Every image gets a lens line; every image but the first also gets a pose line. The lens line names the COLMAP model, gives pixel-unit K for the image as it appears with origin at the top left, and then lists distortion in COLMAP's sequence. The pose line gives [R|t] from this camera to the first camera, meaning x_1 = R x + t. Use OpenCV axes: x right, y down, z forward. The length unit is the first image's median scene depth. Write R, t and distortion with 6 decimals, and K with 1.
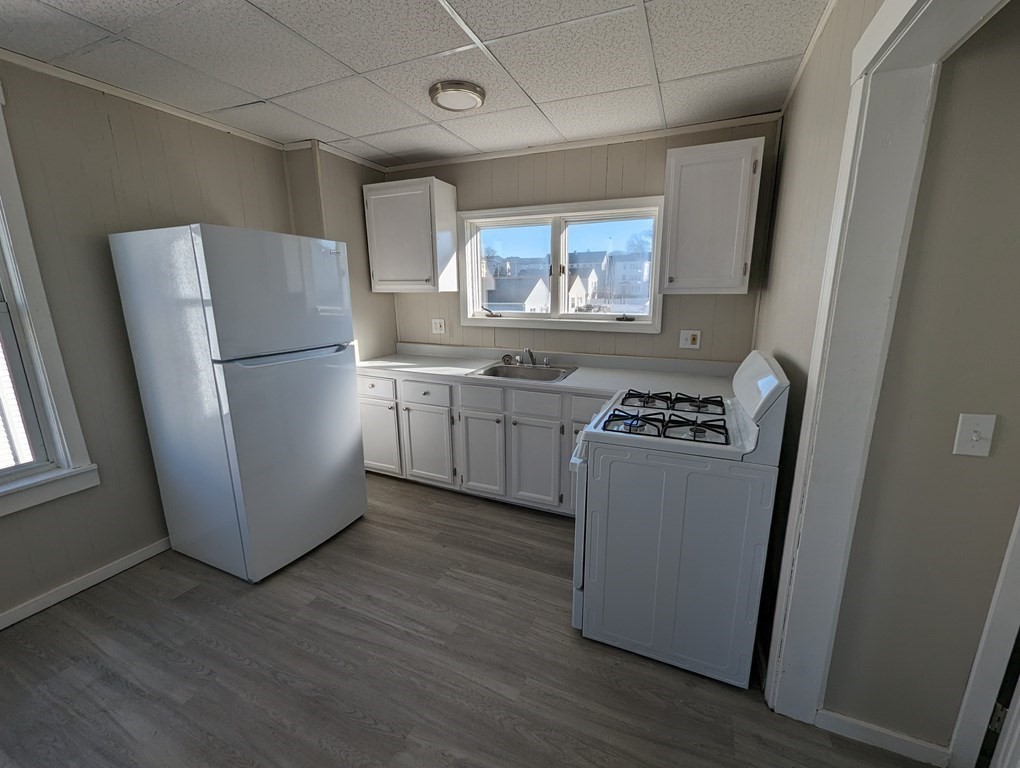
lens RADIAL K [[421.4, 0, 509.8], [0, 421.4, 391.4], [0, 0, 1]] dist [-0.002610, 0.002014]
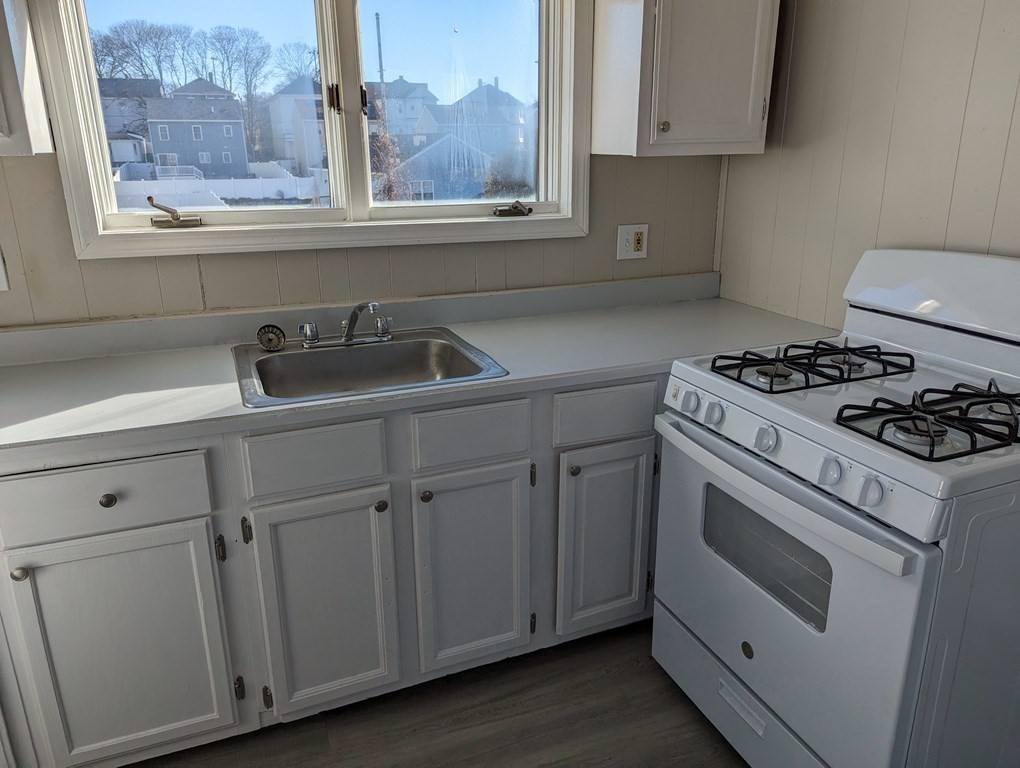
lens RADIAL K [[716.2, 0, 511.6], [0, 716.2, 391.9], [0, 0, 1]] dist [0.052273, -0.044469]
pose [[0.691877, -0.226806, 0.685468, -0.342166], [0.179049, 0.973622, 0.141427, -0.091020], [-0.699463, 0.024882, 0.714236, 0.438393]]
